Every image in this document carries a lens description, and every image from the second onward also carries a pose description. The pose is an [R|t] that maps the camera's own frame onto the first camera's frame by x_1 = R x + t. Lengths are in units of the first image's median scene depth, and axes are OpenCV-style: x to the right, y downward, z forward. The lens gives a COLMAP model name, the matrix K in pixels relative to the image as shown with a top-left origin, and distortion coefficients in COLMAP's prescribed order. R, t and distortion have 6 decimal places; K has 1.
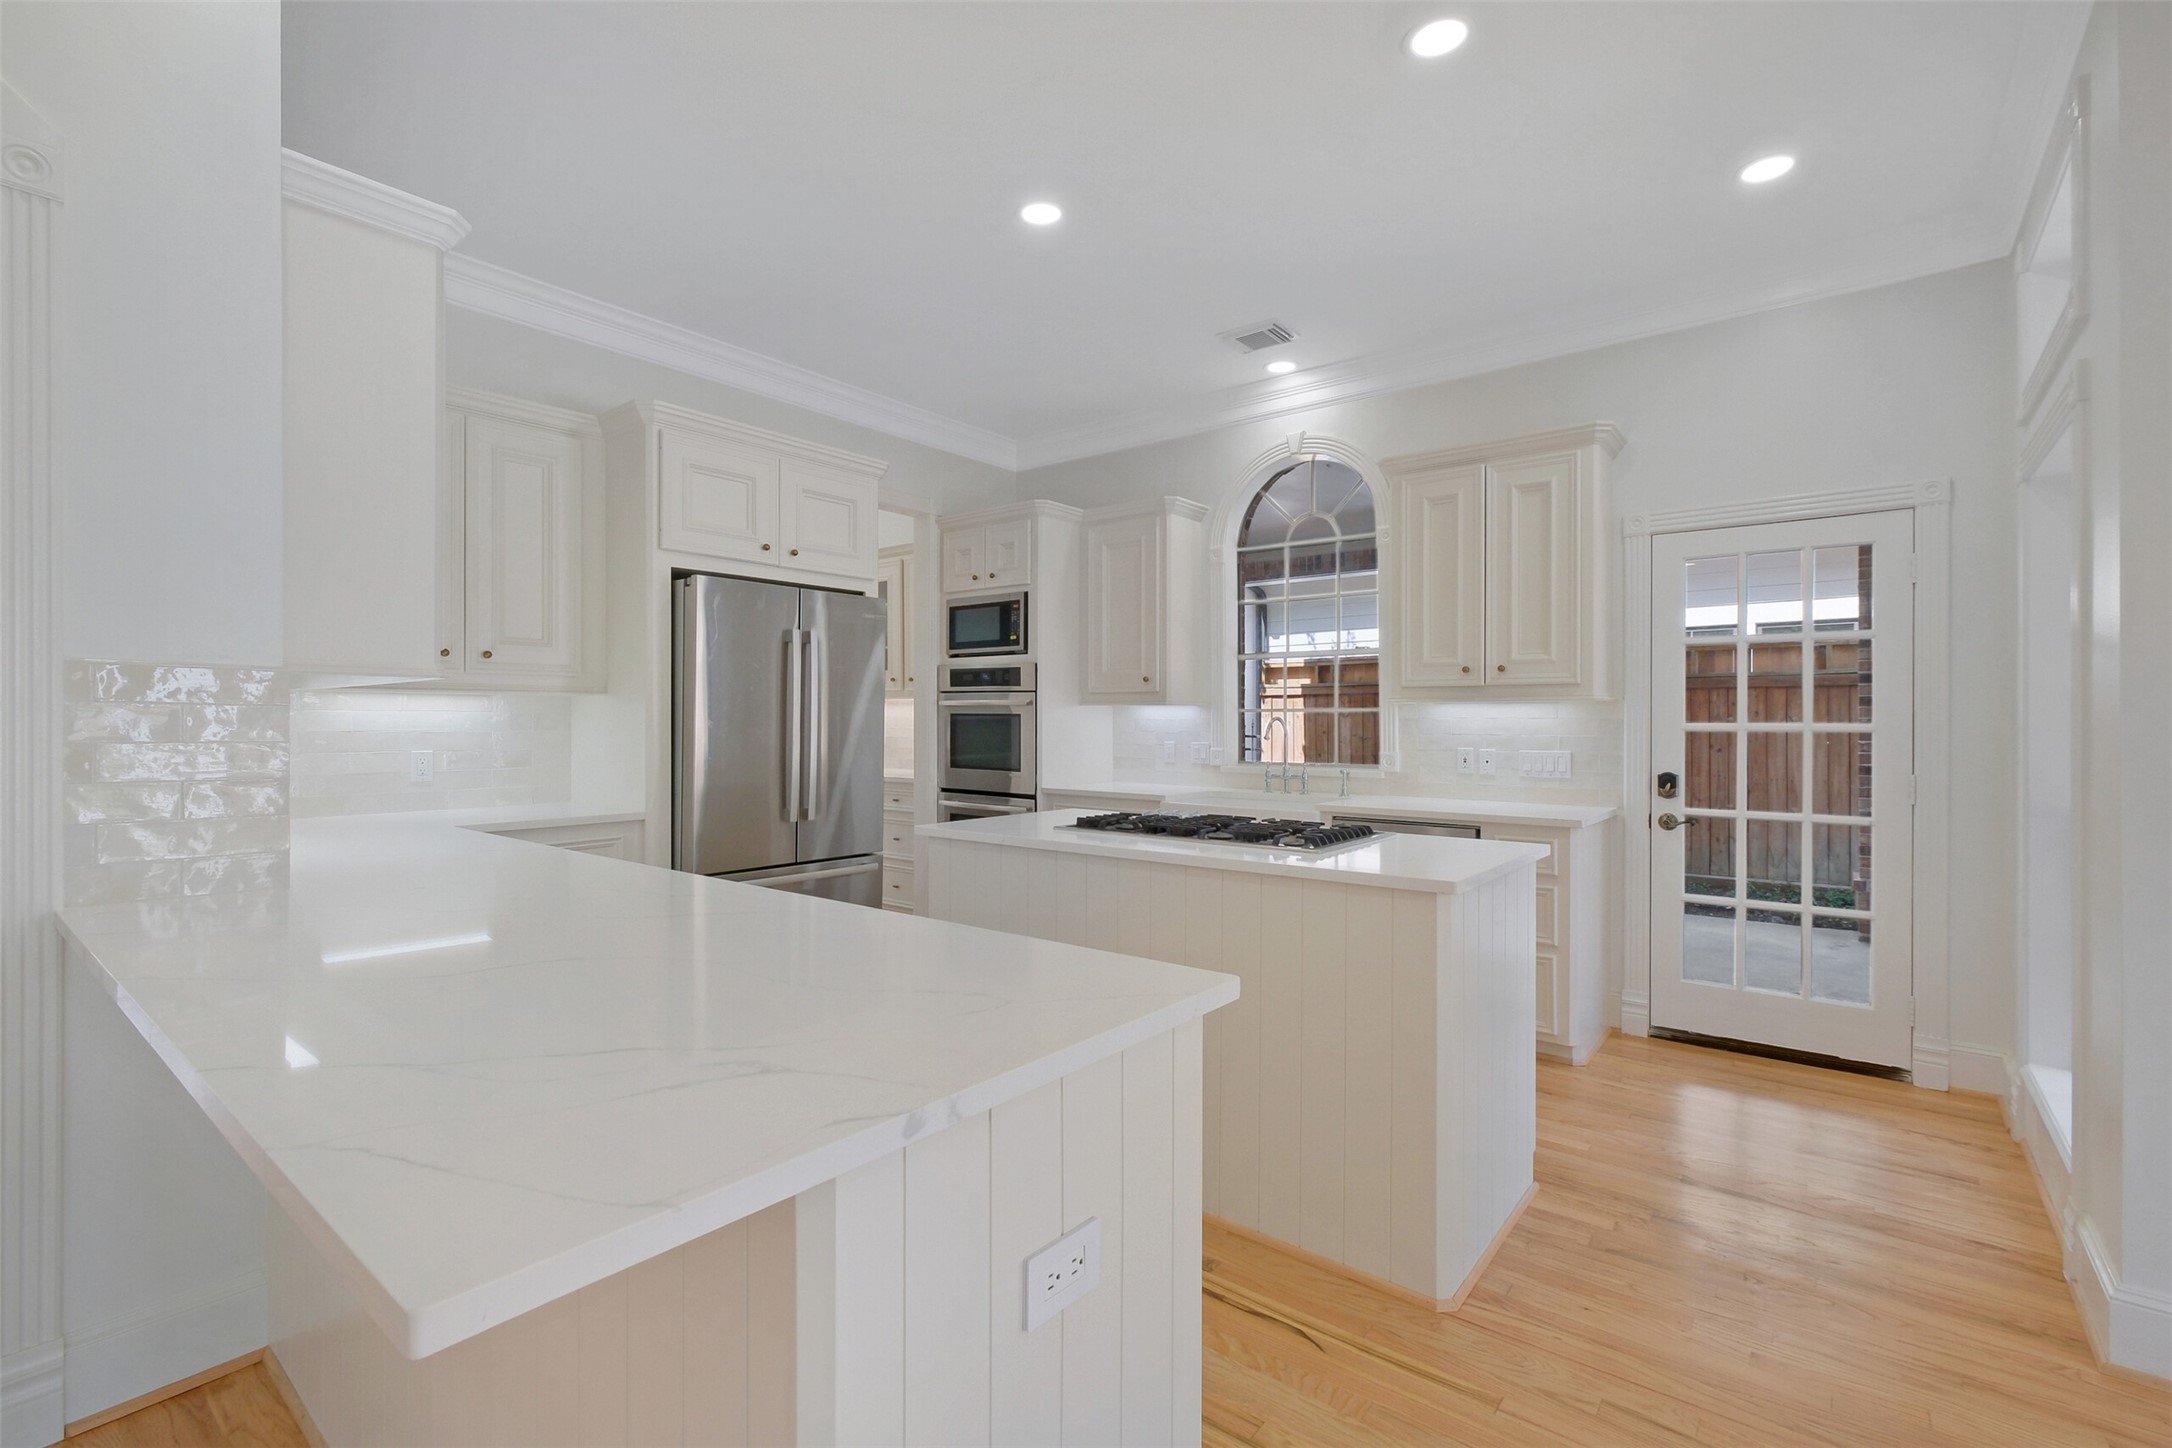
lens RADIAL K [[954.0, 0, 1087.1], [0, 954.0, 712.4], [0, 0, 1]] dist [-0.000829, -0.000970]
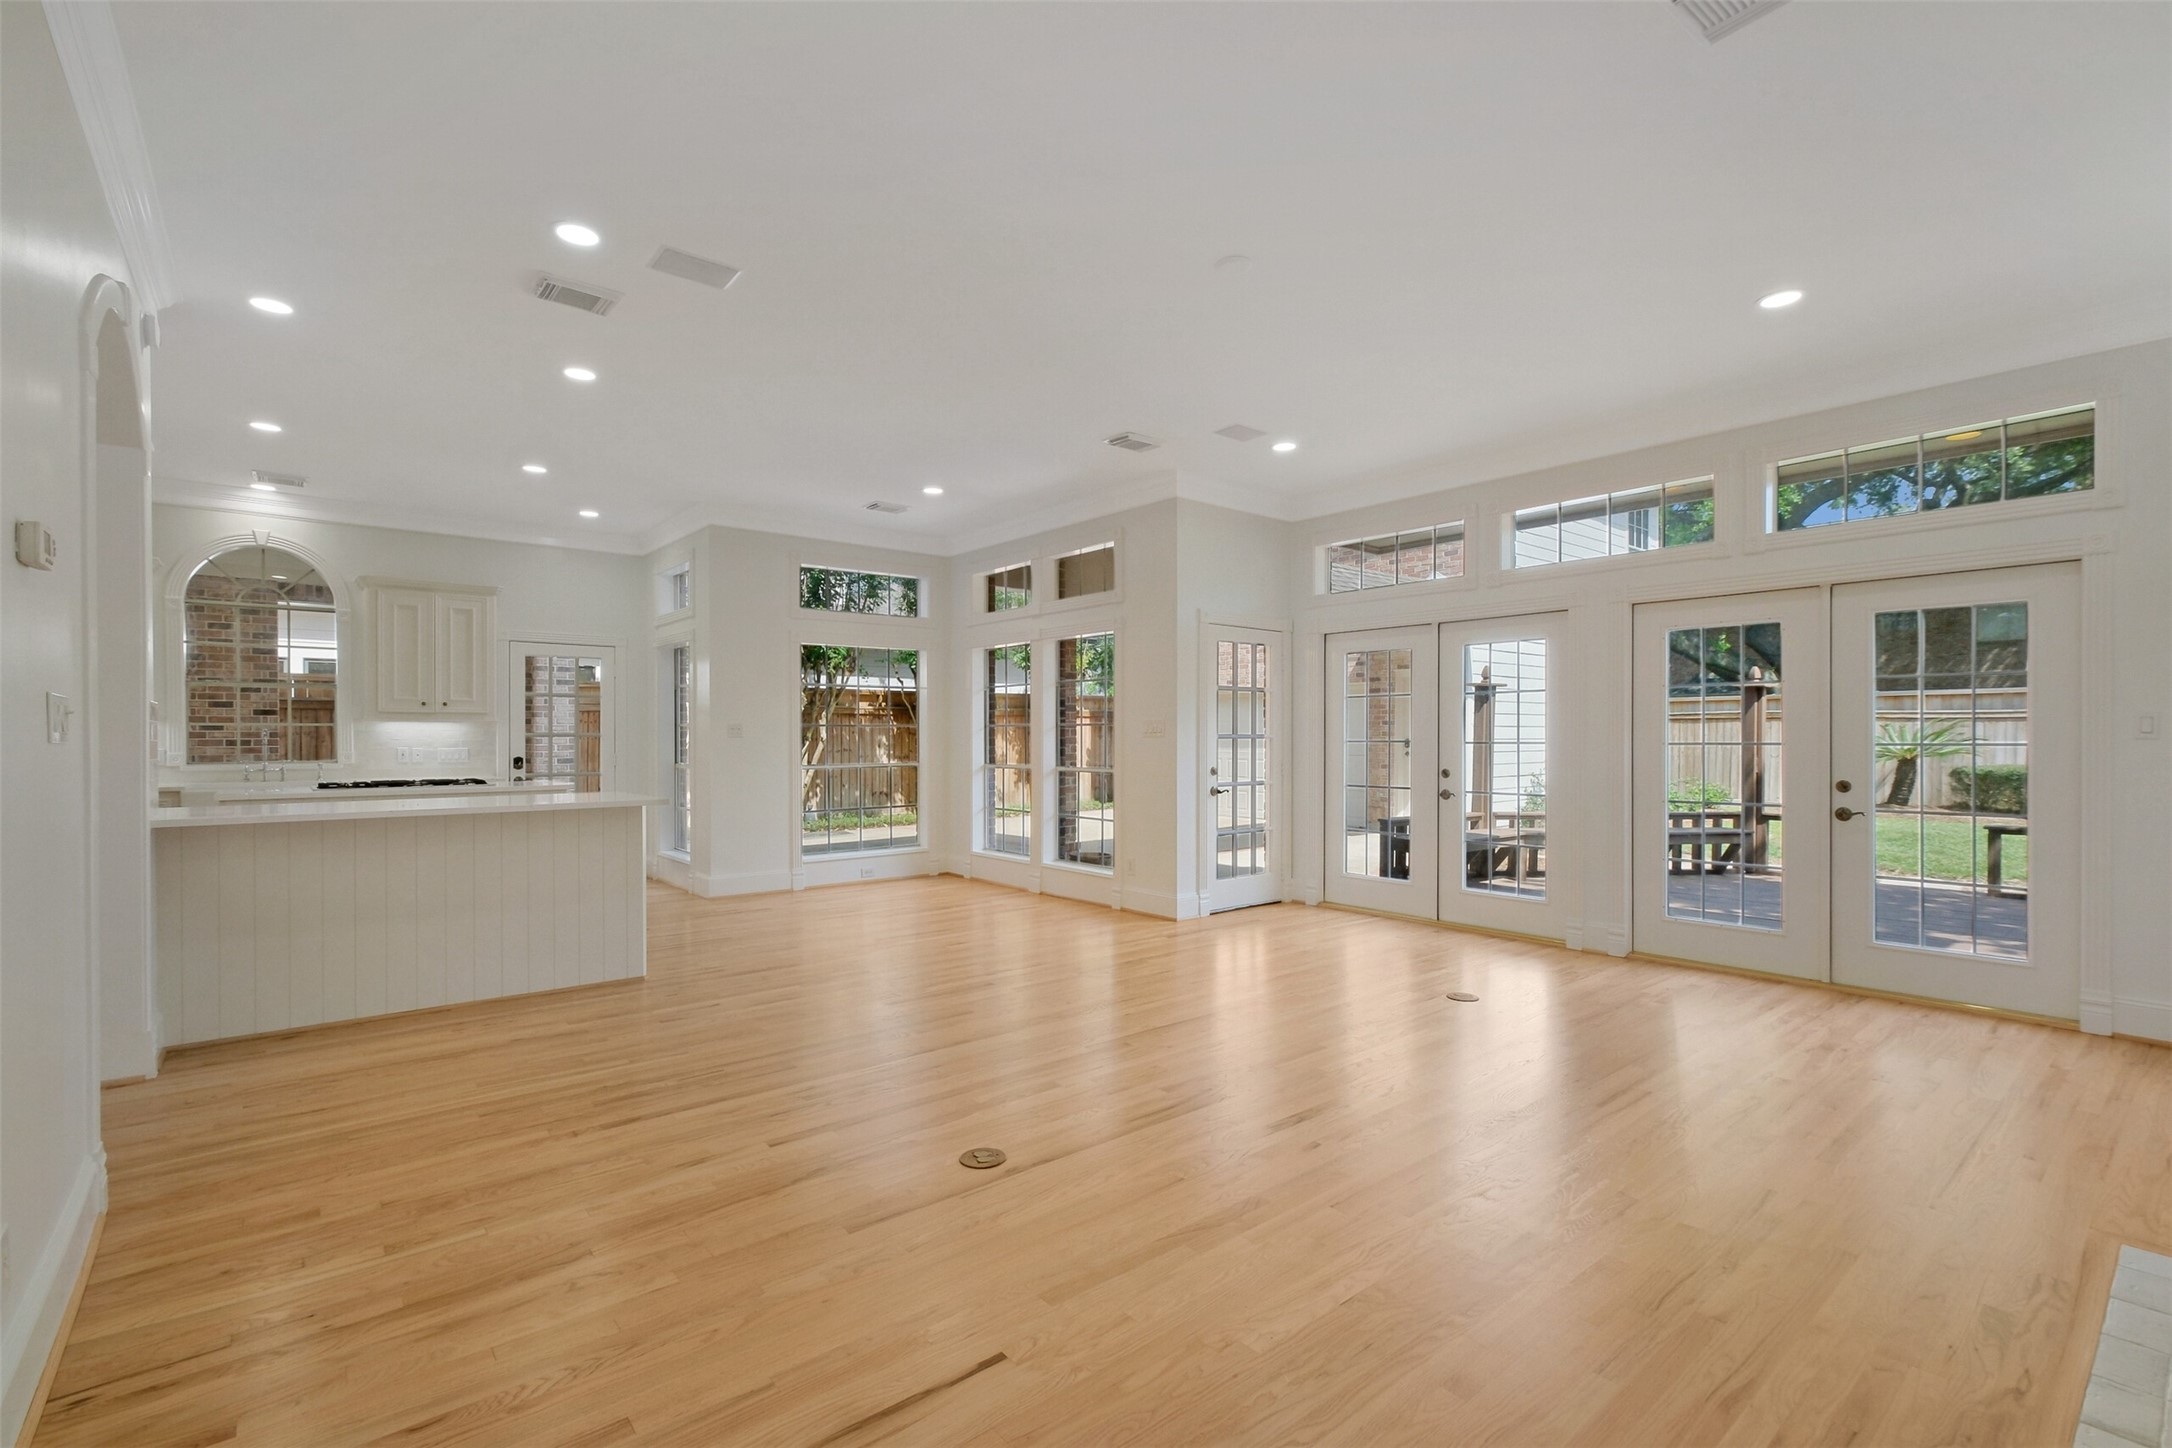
lens RADIAL K [[972.5, 0, 1071.6], [0, 972.5, 725.2], [0, 0, 1]] dist [0.003241, -0.000024]
pose [[0.207119, 0.010239, 0.978262, -0.929442], [-0.007958, 0.999930, -0.008781, 0.001827], [-0.978283, -0.005966, 0.207186, -0.471623]]
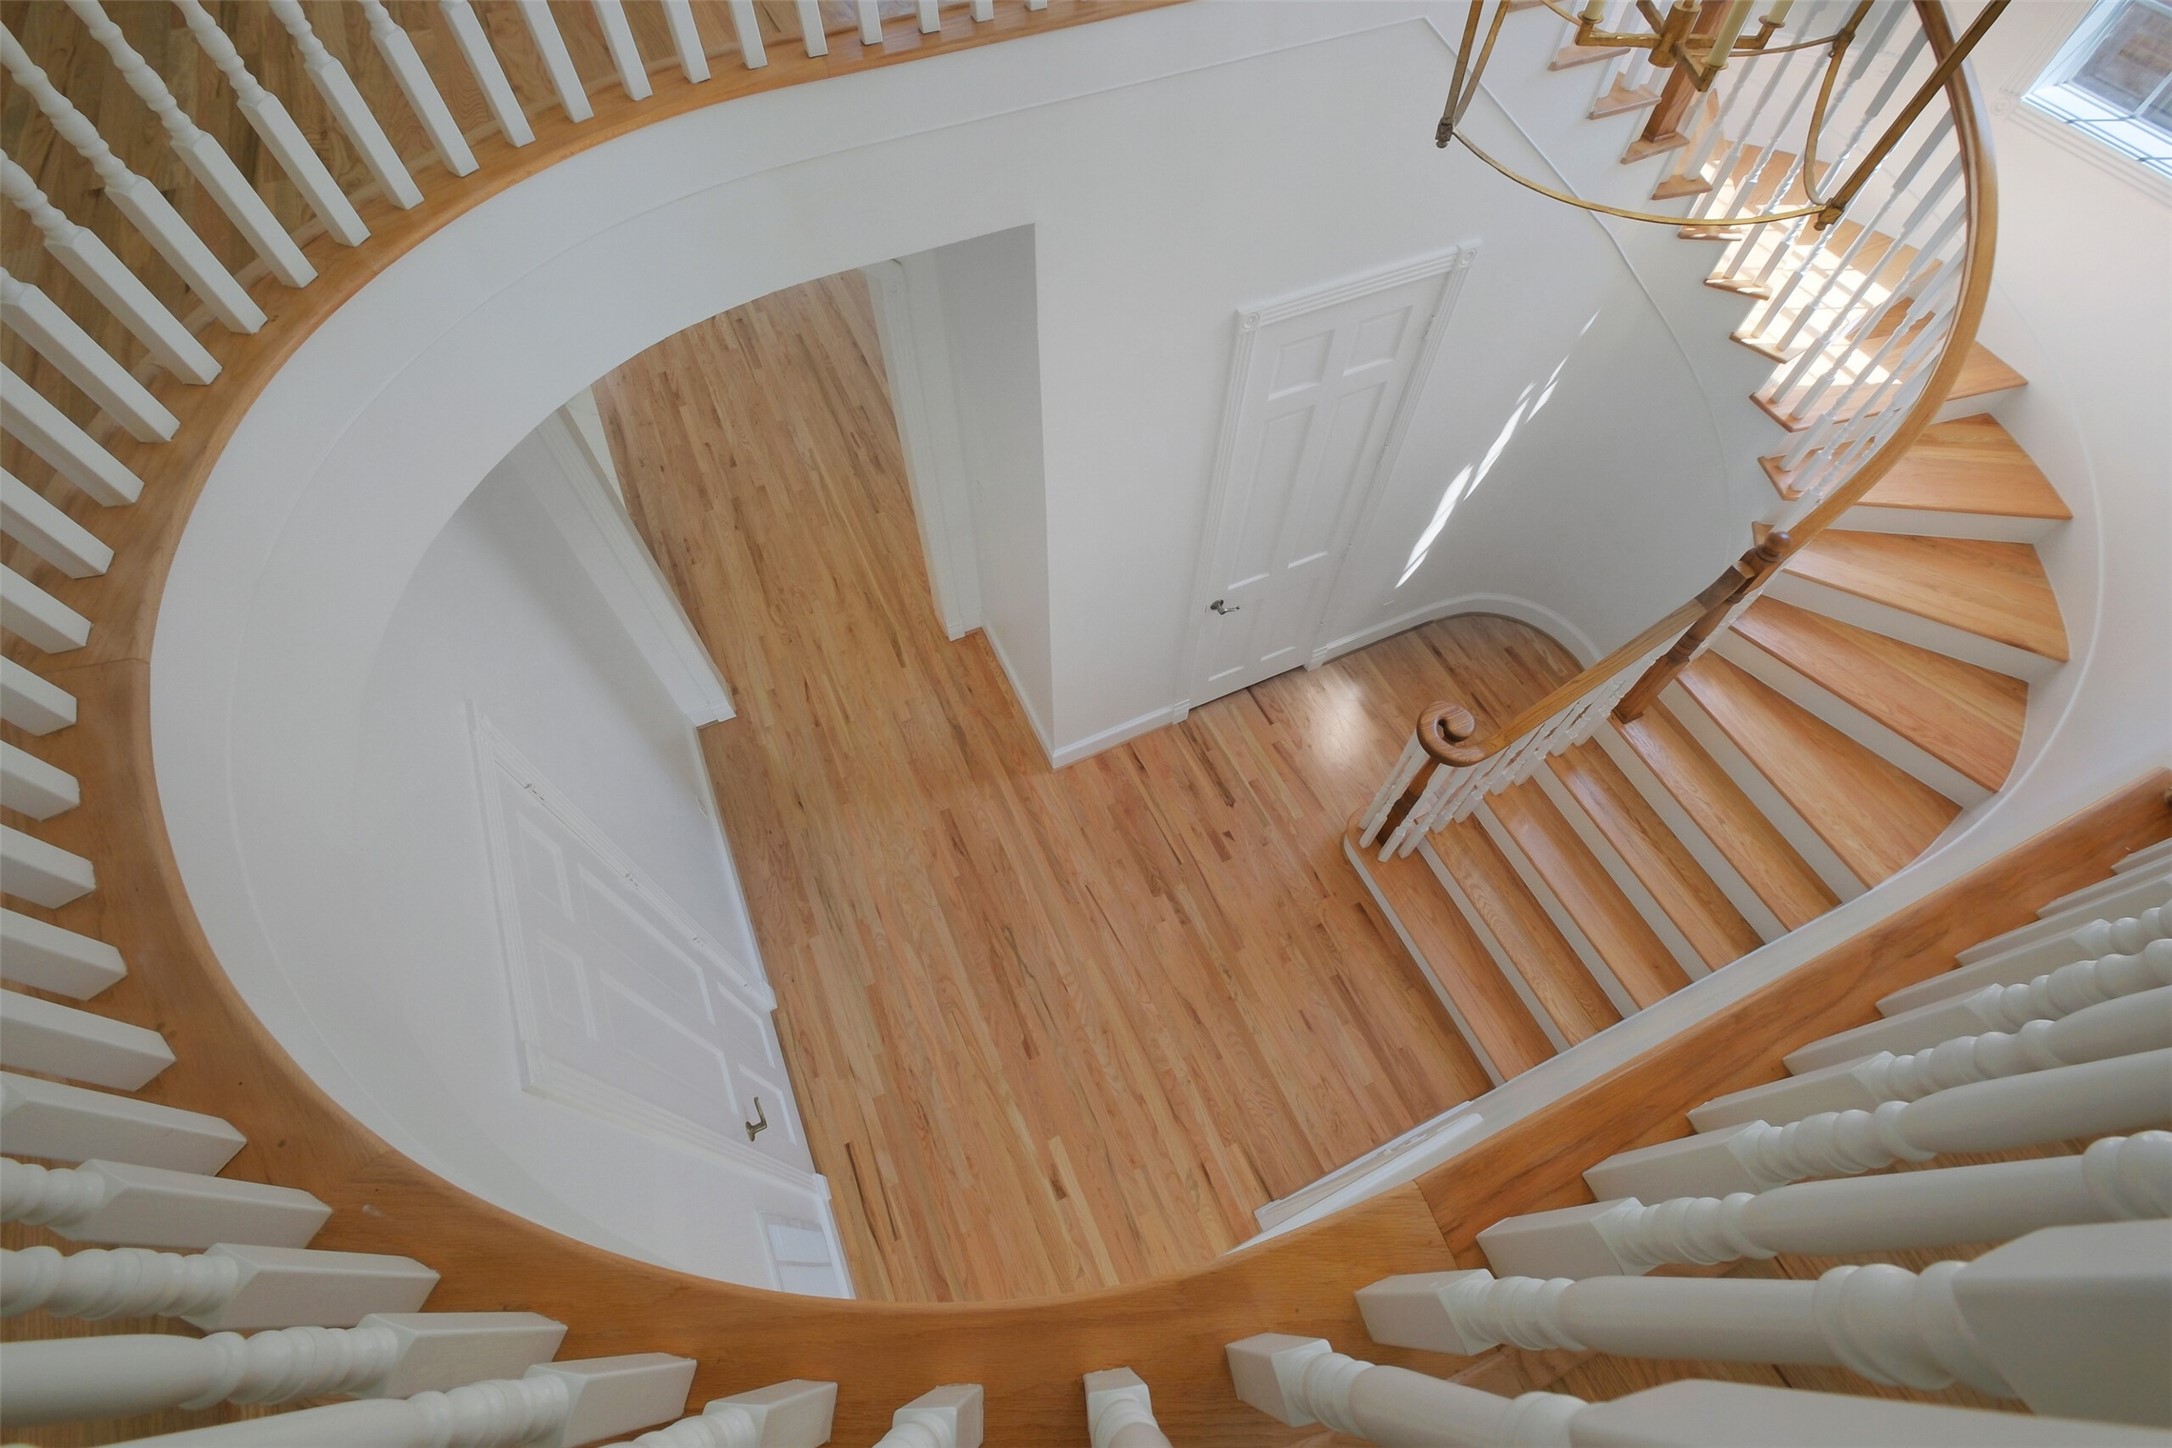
lens RADIAL K [[954.0, 0, 1087.1], [0, 954.0, 712.4], [0, 0, 1]] dist [-0.000829, -0.000970]
pose [[-0.895726, -0.384208, 0.223740, -0.993009], [-0.011585, 0.523229, 0.852114, -0.647003], [-0.444456, 0.760668, -0.473121, 0.681936]]
